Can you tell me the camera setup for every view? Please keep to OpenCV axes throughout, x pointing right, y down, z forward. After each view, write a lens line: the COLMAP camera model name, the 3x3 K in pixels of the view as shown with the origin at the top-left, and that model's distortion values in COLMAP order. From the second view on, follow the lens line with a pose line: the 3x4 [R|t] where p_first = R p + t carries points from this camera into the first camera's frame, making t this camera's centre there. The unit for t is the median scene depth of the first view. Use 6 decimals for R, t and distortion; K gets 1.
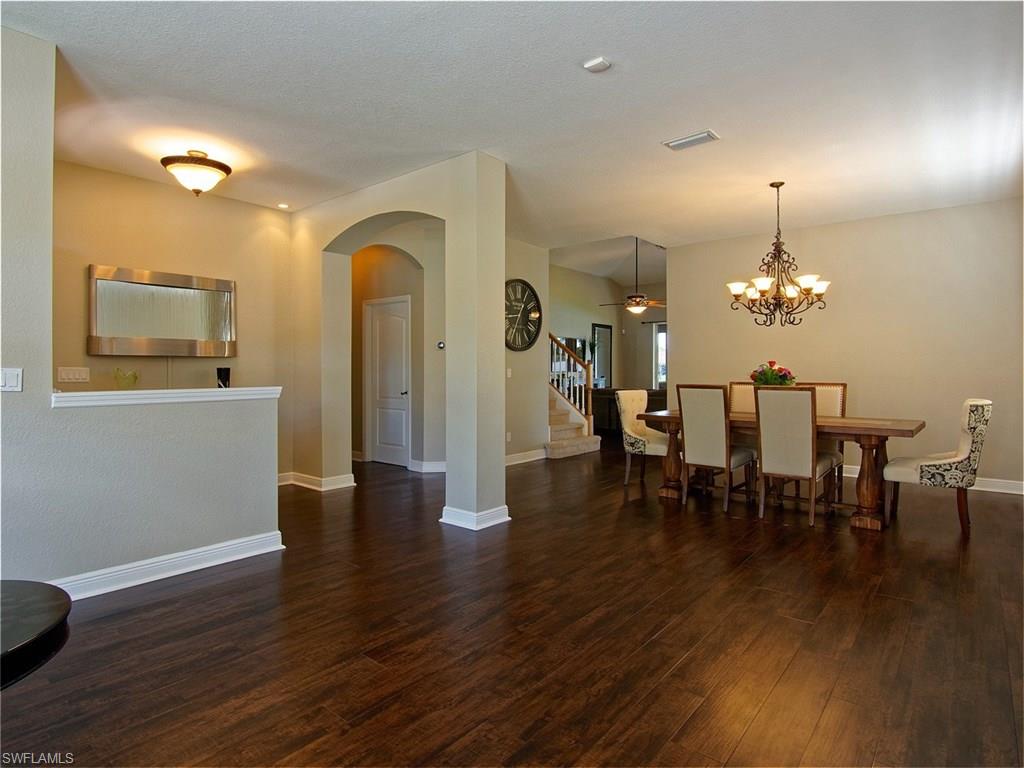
lens RADIAL K [[559.3, 0, 515.5], [0, 559.3, 369.2], [0, 0, 1]] dist [-0.004150, -0.013031]
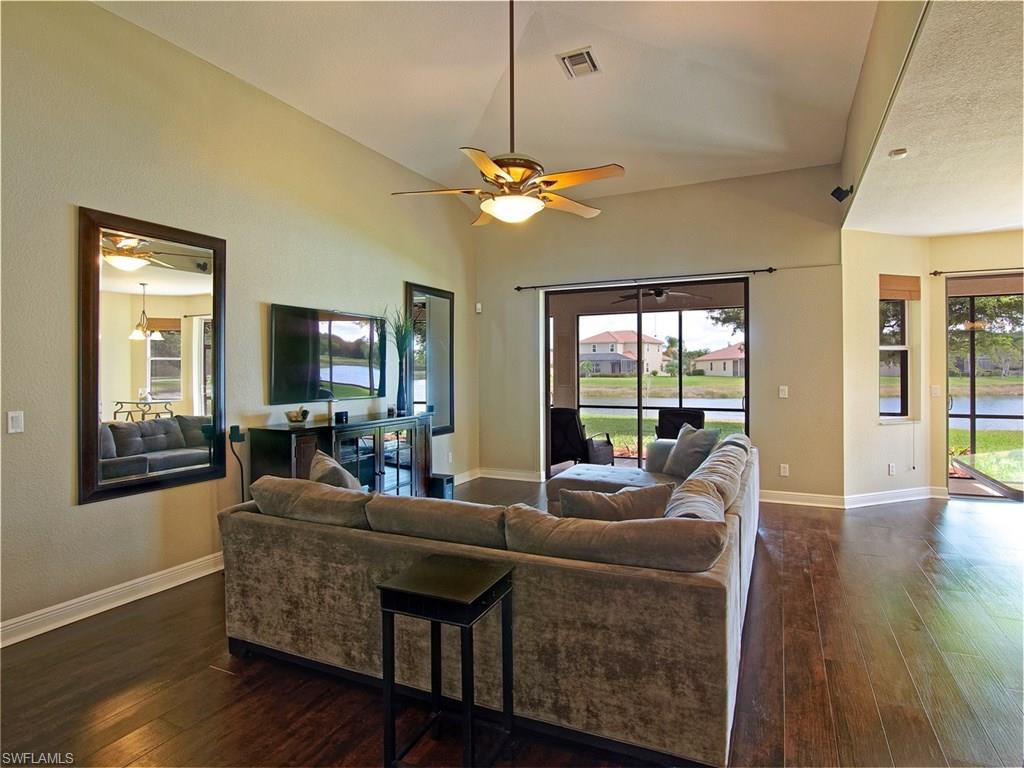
lens RADIAL K [[559.3, 0, 515.5], [0, 559.3, 369.2], [0, 0, 1]] dist [-0.004150, -0.013031]
pose [[0.970659, -0.001728, 0.240455, 0.323700], [0.002419, 0.999994, -0.002580, -0.039954], [-0.240449, 0.003086, 0.970657, 1.576437]]
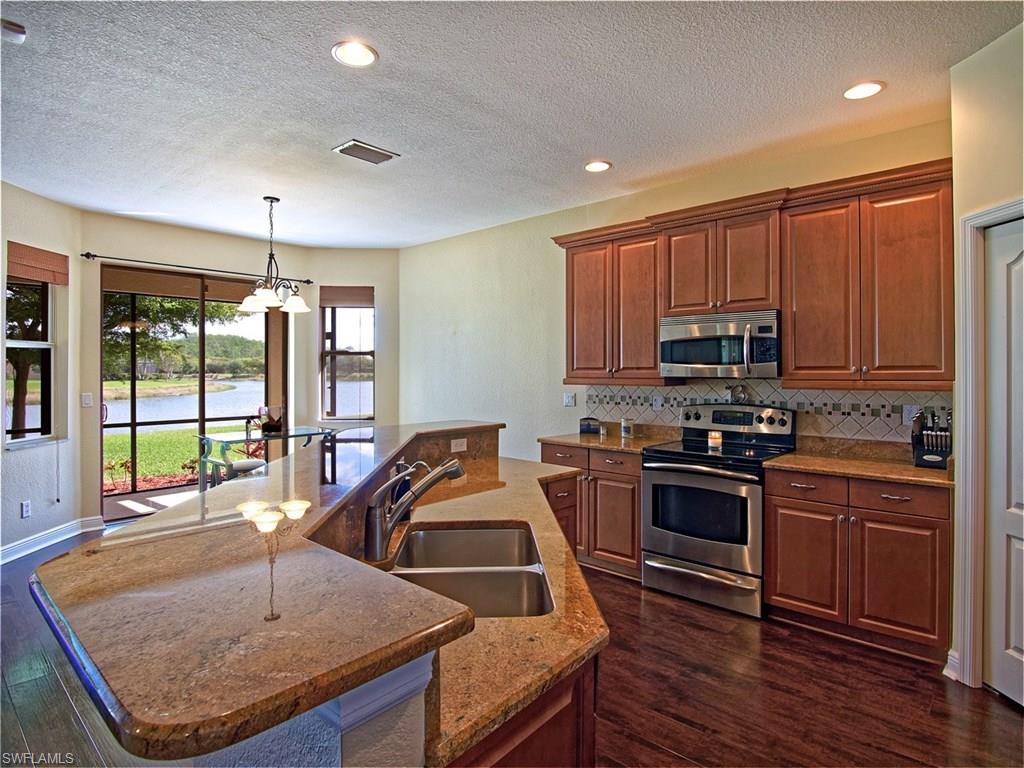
lens RADIAL K [[559.3, 0, 515.5], [0, 559.3, 369.2], [0, 0, 1]] dist [-0.004150, -0.013031]
pose [[0.046965, 0.004531, 0.998886, 0.543161], [0.003671, 0.999982, -0.004708, -0.040834], [-0.998890, 0.003888, 0.046948, 1.717759]]
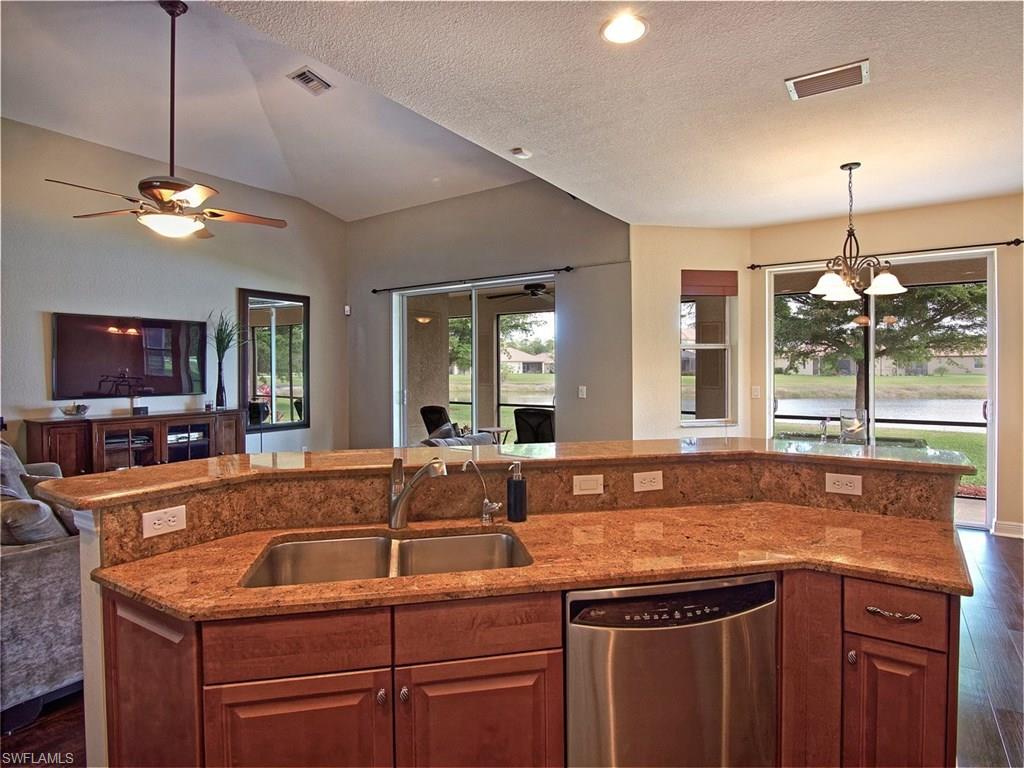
lens RADIAL K [[559.3, 0, 515.5], [0, 559.3, 369.2], [0, 0, 1]] dist [-0.004150, -0.013031]
pose [[0.995308, -0.002138, 0.096736, 0.879585], [0.002037, 0.999997, 0.001138, -0.042539], [-0.096738, -0.000935, 0.995309, 1.442628]]
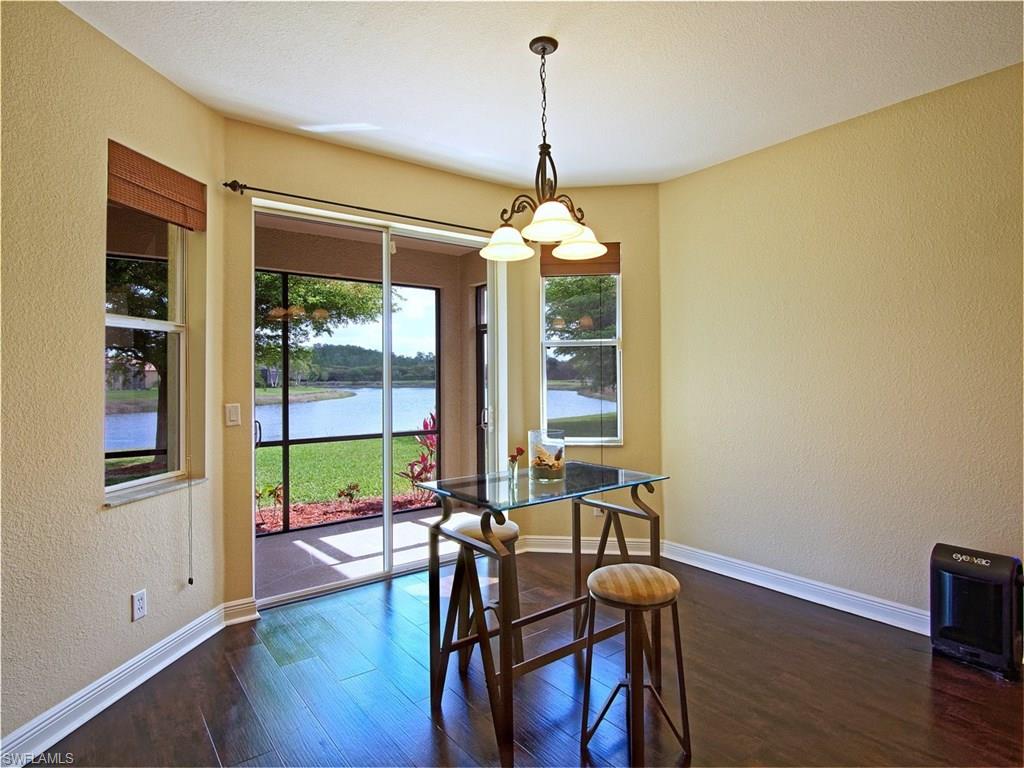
lens RADIAL K [[568.8, 0, 514.2], [0, 568.8, 373.5], [0, 0, 1]] dist [-0.013728, -0.000624]
pose [[0.235230, 0.008812, 0.971900, 0.930257], [0.006598, 0.999921, -0.010663, -0.030911], [-0.971917, 0.008920, 0.235153, 2.052410]]
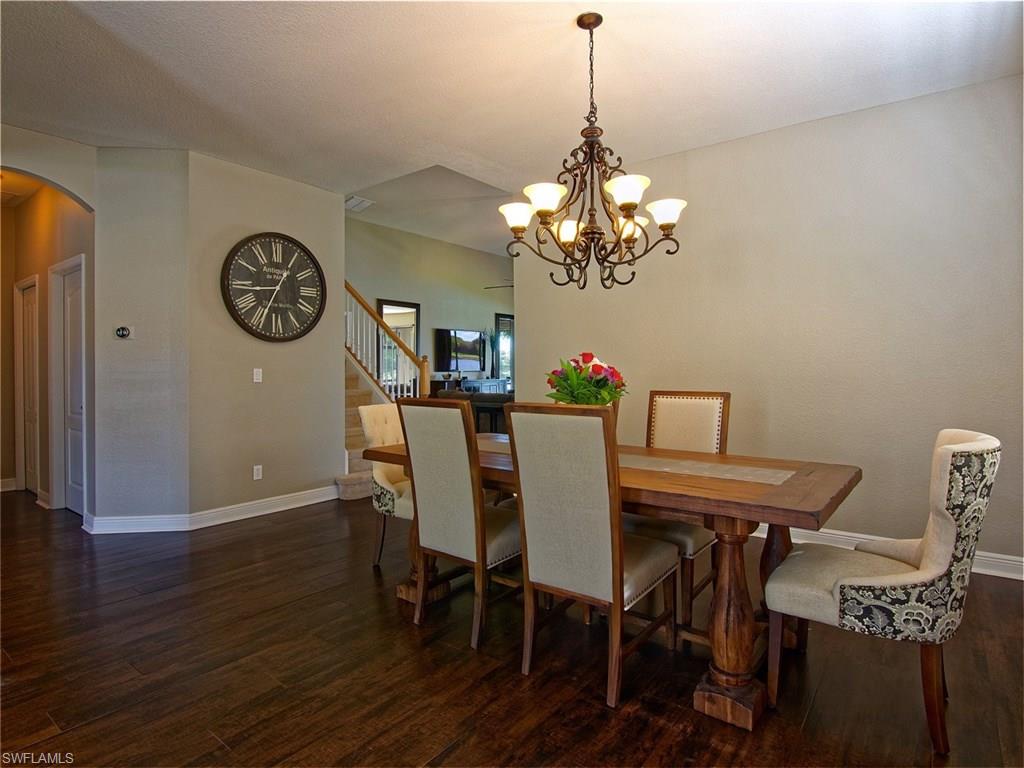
lens RADIAL K [[559.3, 0, 515.5], [0, 559.3, 369.2], [0, 0, 1]] dist [-0.004150, -0.013031]
pose [[0.999293, -0.004323, 0.037360, 0.376543], [0.004250, 0.999989, 0.002028, -0.000109], [-0.037368, -0.001868, 0.999300, 0.470433]]
